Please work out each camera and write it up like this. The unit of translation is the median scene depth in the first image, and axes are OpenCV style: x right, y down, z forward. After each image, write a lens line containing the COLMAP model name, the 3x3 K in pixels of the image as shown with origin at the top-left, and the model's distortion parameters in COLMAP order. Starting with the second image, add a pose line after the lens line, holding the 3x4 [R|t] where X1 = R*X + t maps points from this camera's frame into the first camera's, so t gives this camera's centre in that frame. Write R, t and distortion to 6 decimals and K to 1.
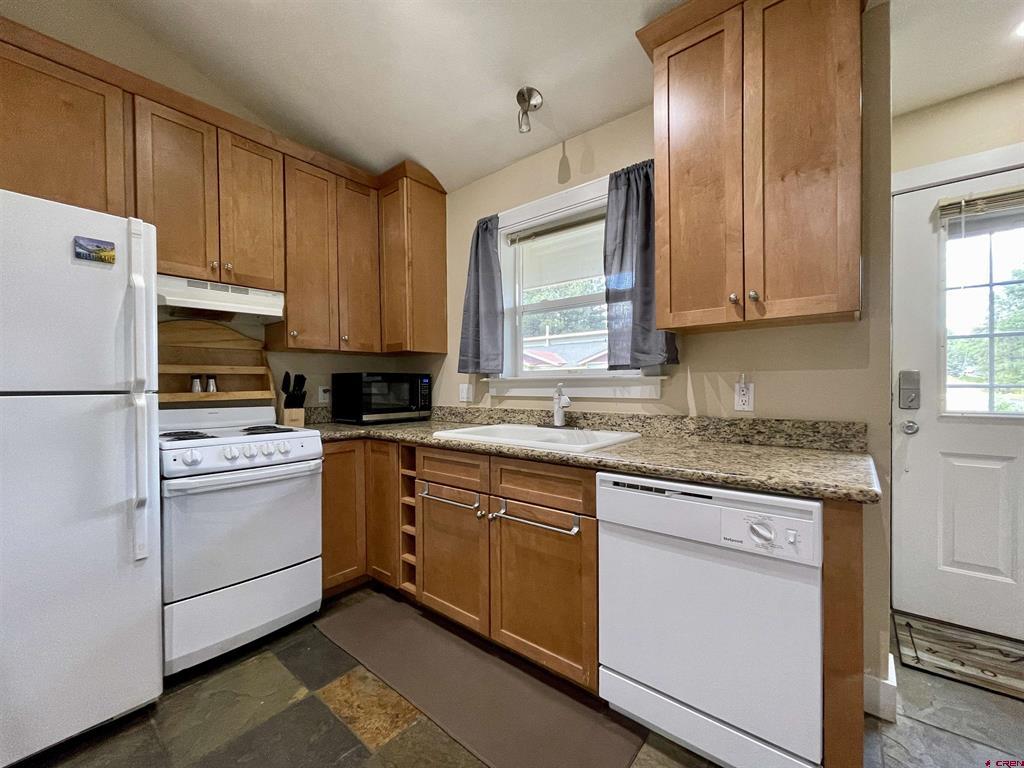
lens RADIAL K [[412.8, 0, 515.9], [0, 412.8, 390.2], [0, 0, 1]] dist [-0.002296, -0.000096]
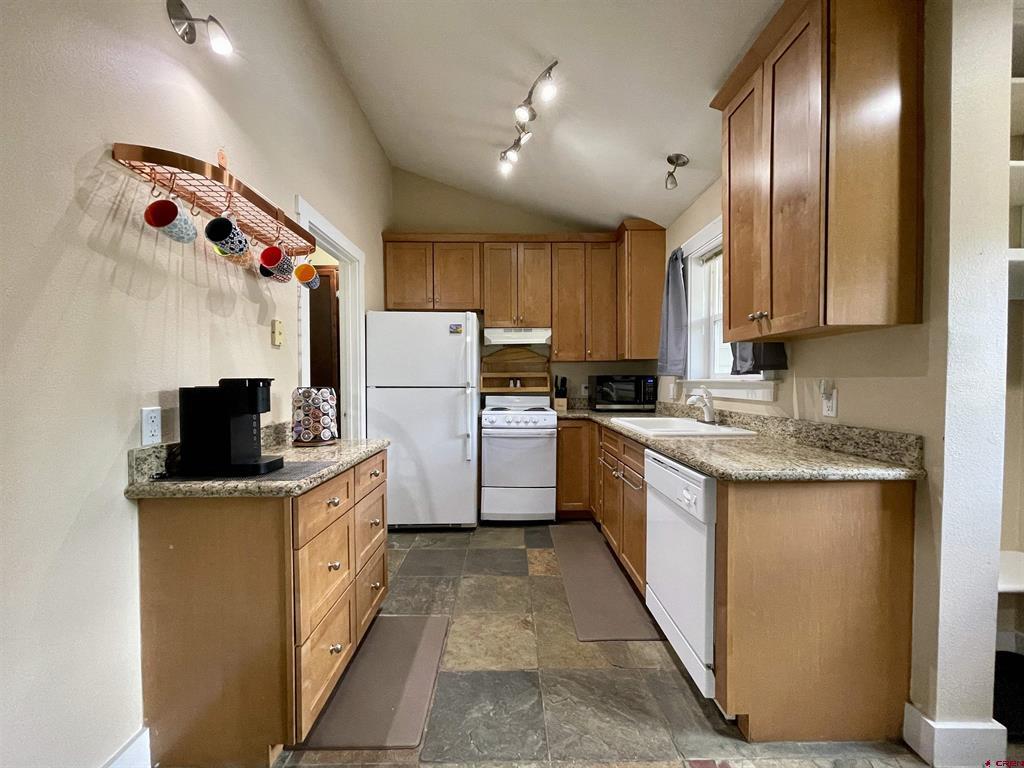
lens RADIAL K [[412.8, 0, 515.9], [0, 412.8, 390.2], [0, 0, 1]] dist [-0.002296, -0.000096]
pose [[0.648620, 0.024246, -0.760726, 0.694600], [-0.014042, 0.999704, 0.019890, -0.019857], [0.760983, -0.002219, 0.648768, -0.200335]]
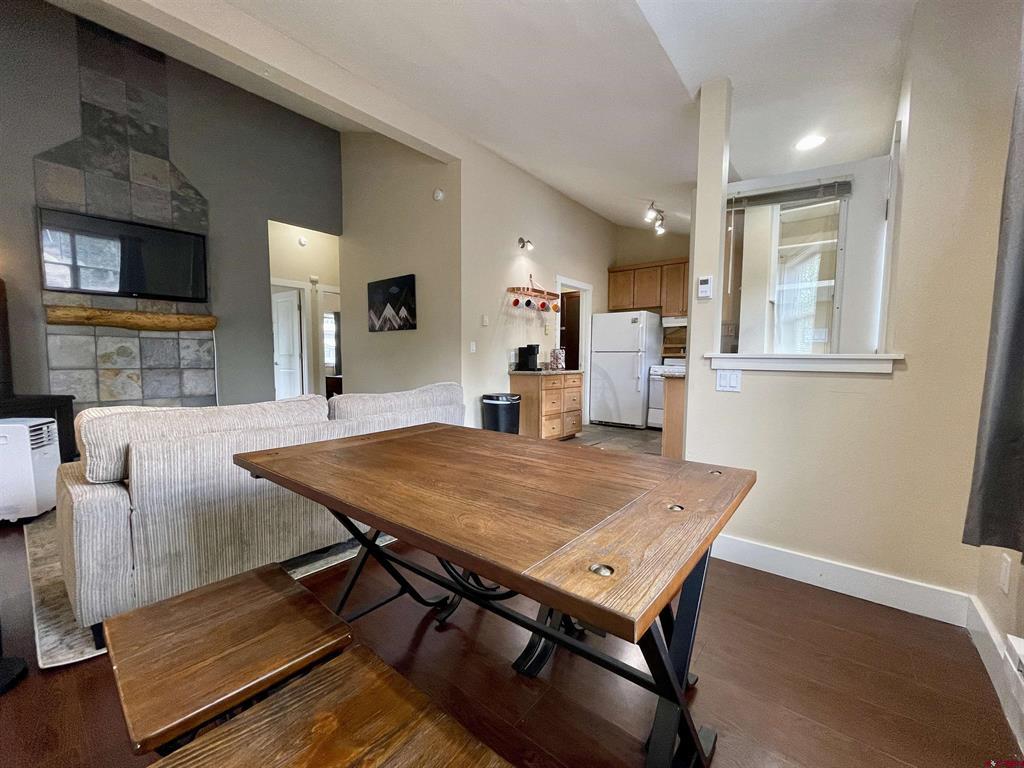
lens RADIAL K [[412.8, 0, 515.9], [0, 412.8, 390.2], [0, 0, 1]] dist [-0.002296, -0.000096]
pose [[0.006948, 0.085543, -0.996310, 2.319060], [-0.018610, 0.996173, 0.085401, 0.040989], [0.999803, 0.017948, 0.008514, -0.215691]]
